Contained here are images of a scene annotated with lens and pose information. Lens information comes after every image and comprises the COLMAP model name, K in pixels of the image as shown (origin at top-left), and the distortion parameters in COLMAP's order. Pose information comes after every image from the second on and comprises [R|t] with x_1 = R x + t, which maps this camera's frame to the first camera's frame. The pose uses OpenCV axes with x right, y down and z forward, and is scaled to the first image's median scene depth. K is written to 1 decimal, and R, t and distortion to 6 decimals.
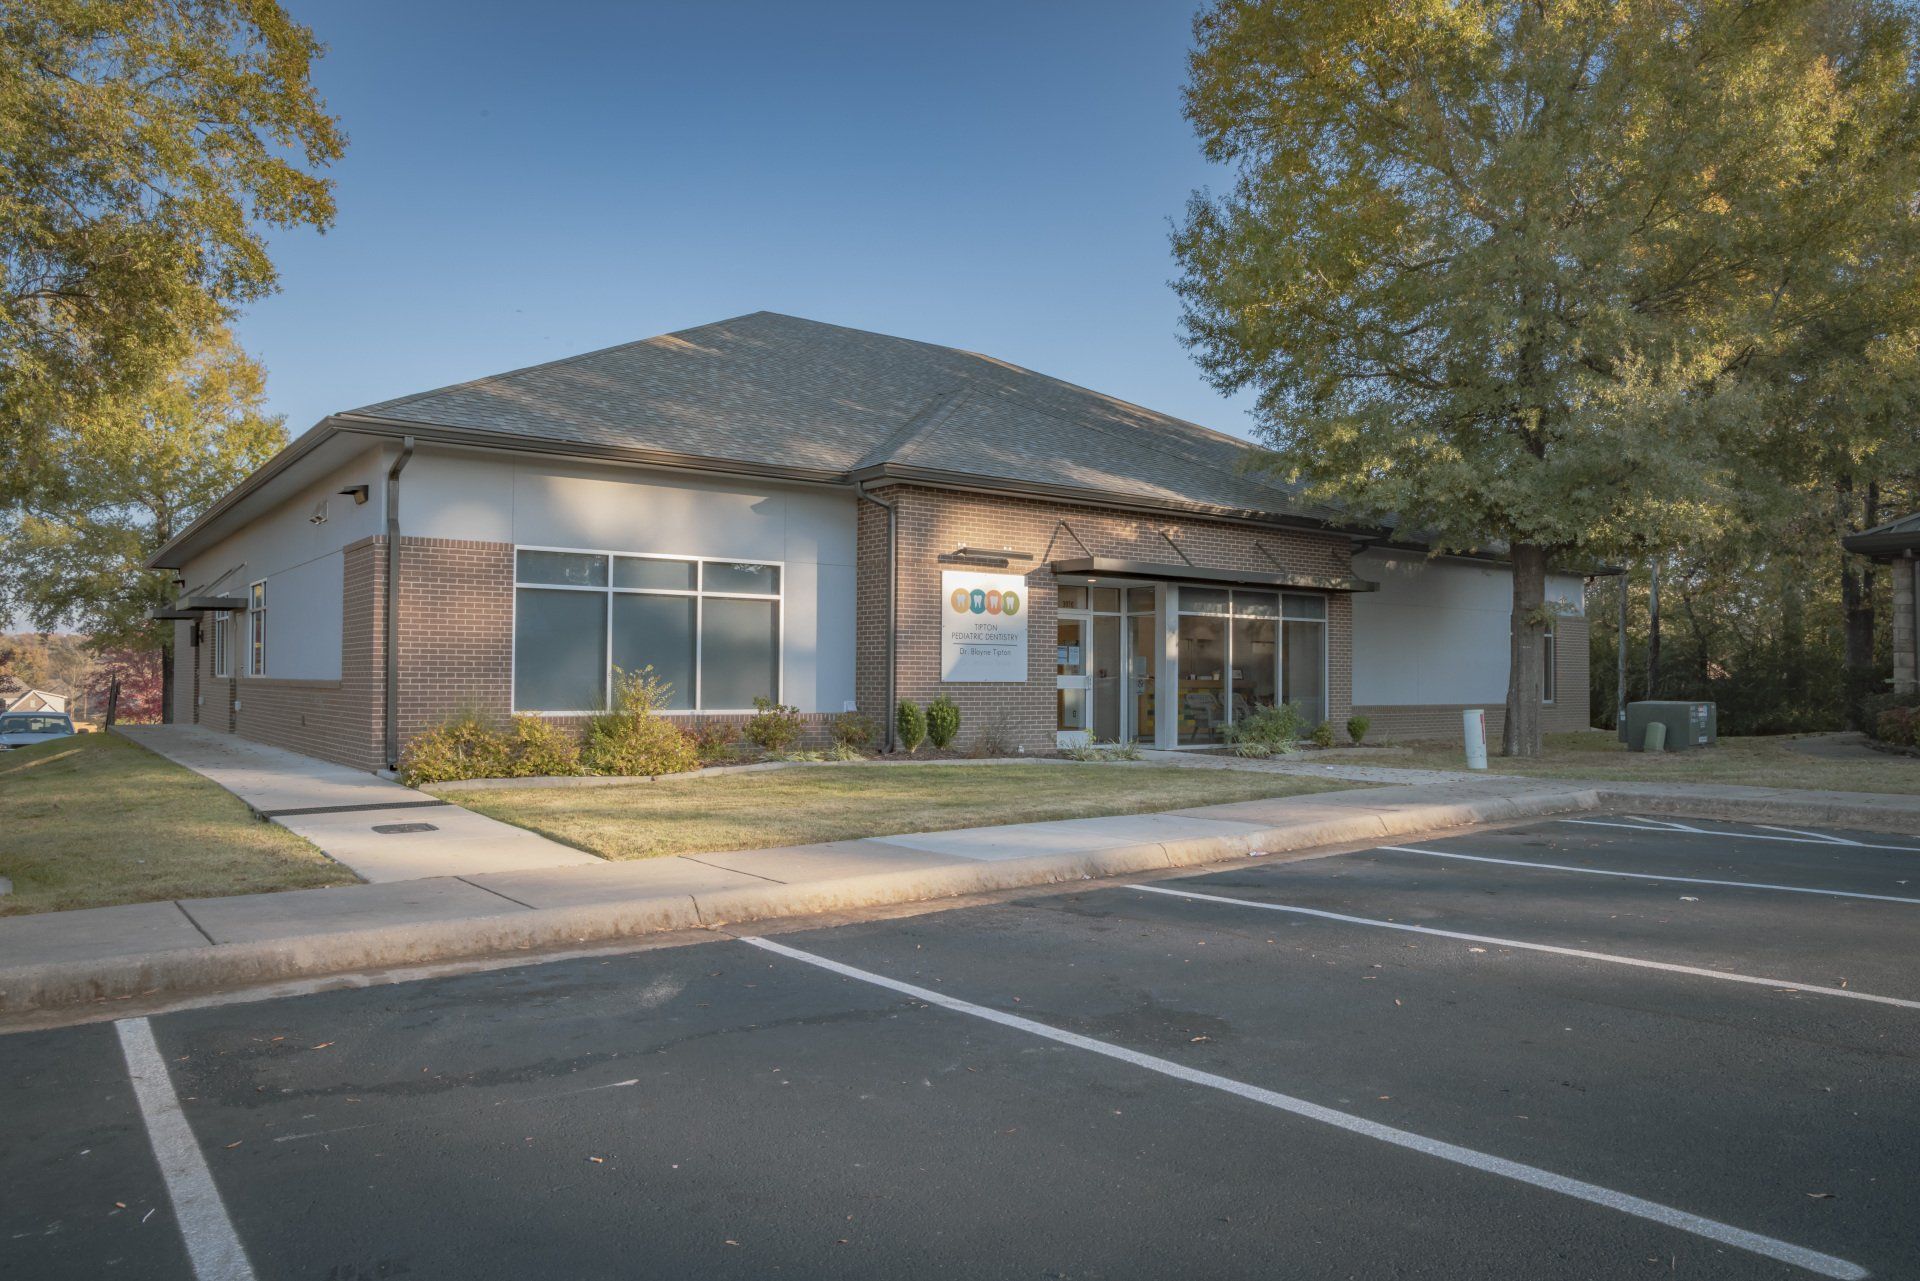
lens RADIAL K [[1291.8, 0, 960.0], [0, 1291.8, 640.5], [0, 0, 1]] dist [-0.004818, 0.004468]
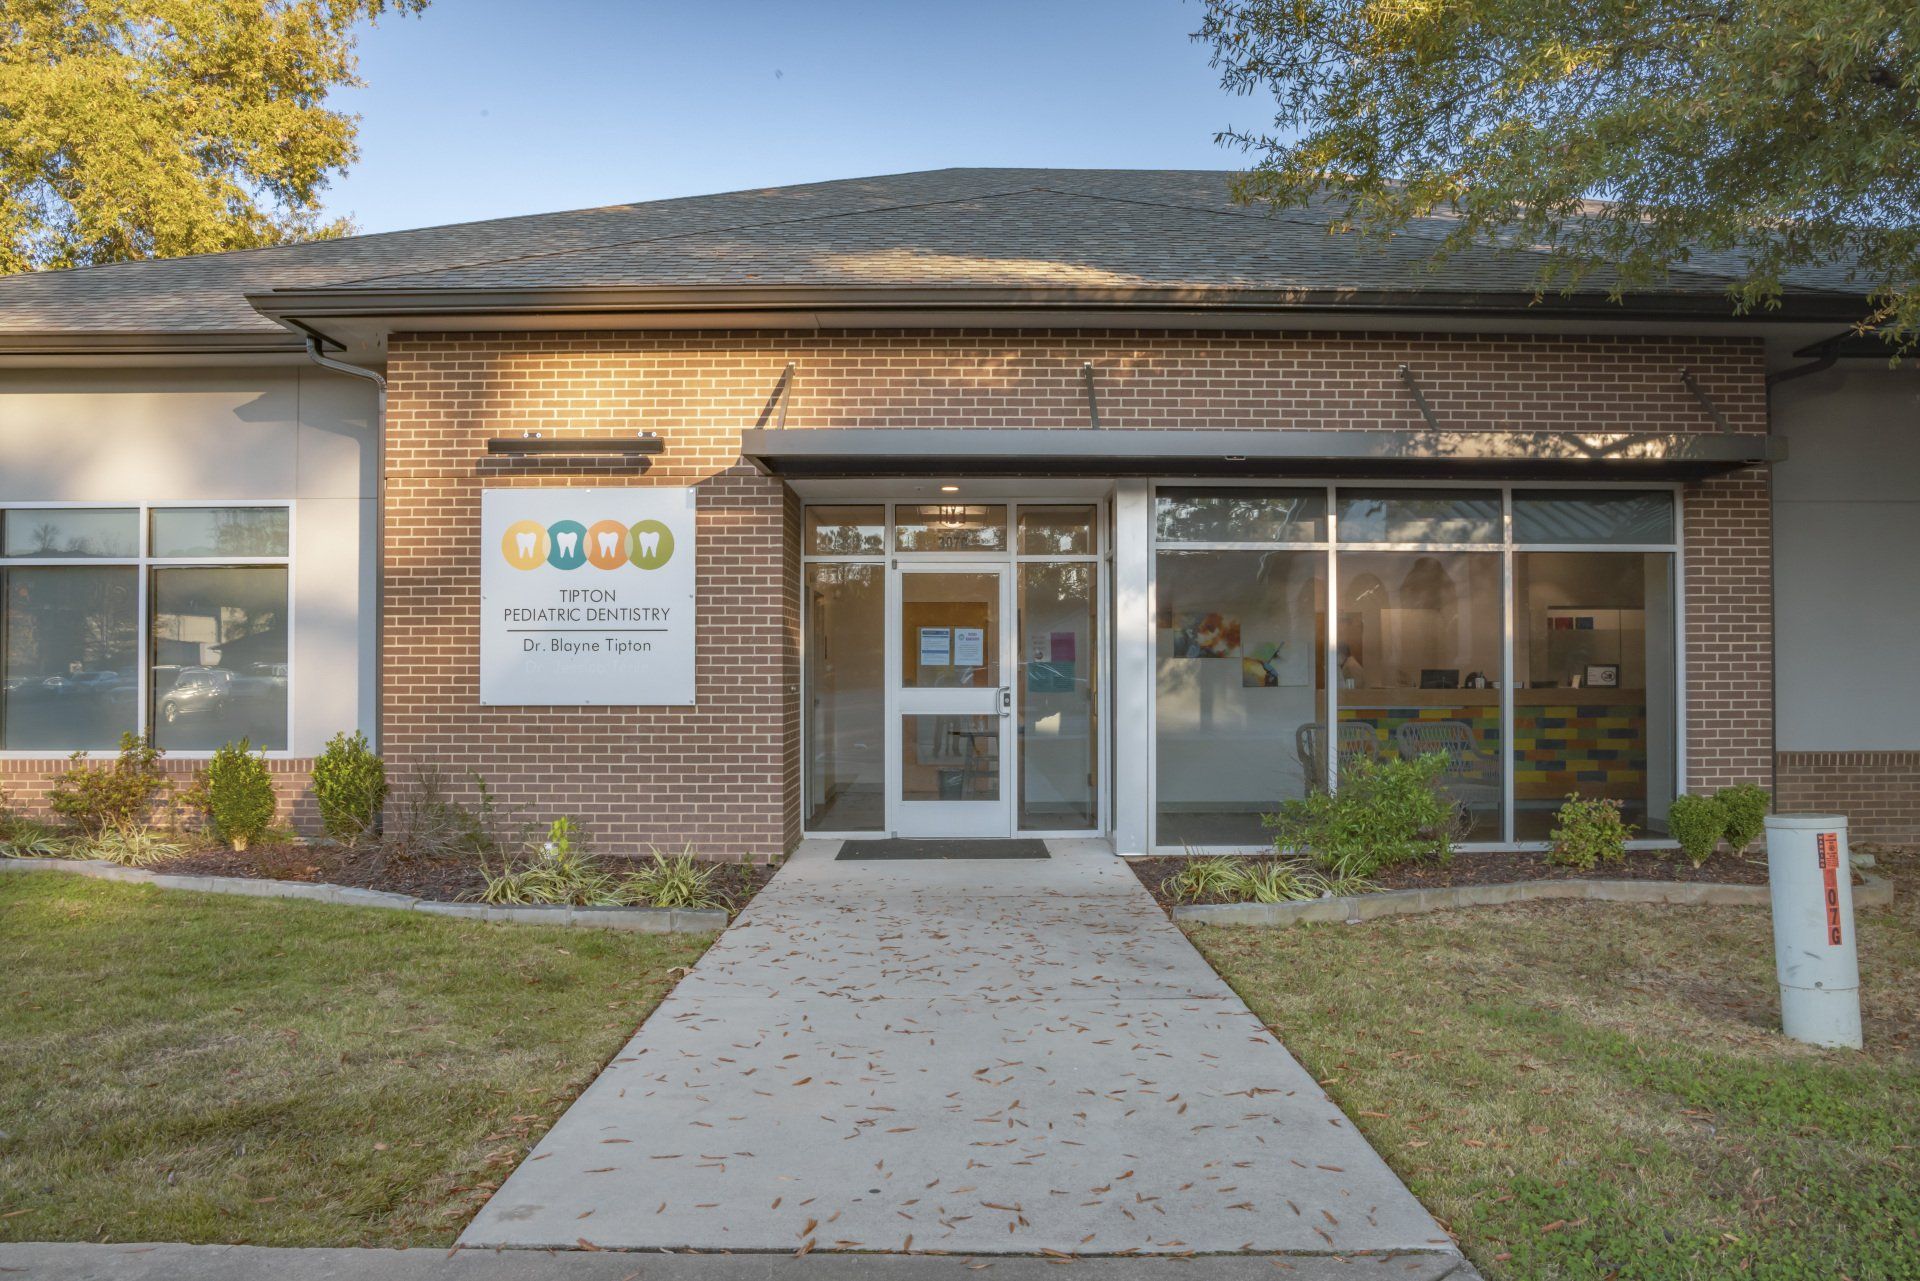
lens RADIAL K [[1291.8, 0, 960.0], [0, 1291.8, 640.5], [0, 0, 1]] dist [-0.004818, 0.004468]
pose [[0.802498, -0.005473, -0.596630, 0.421174], [0.024572, 0.999413, 0.023882, -0.001360], [0.596149, -0.033825, 0.802161, 0.665408]]
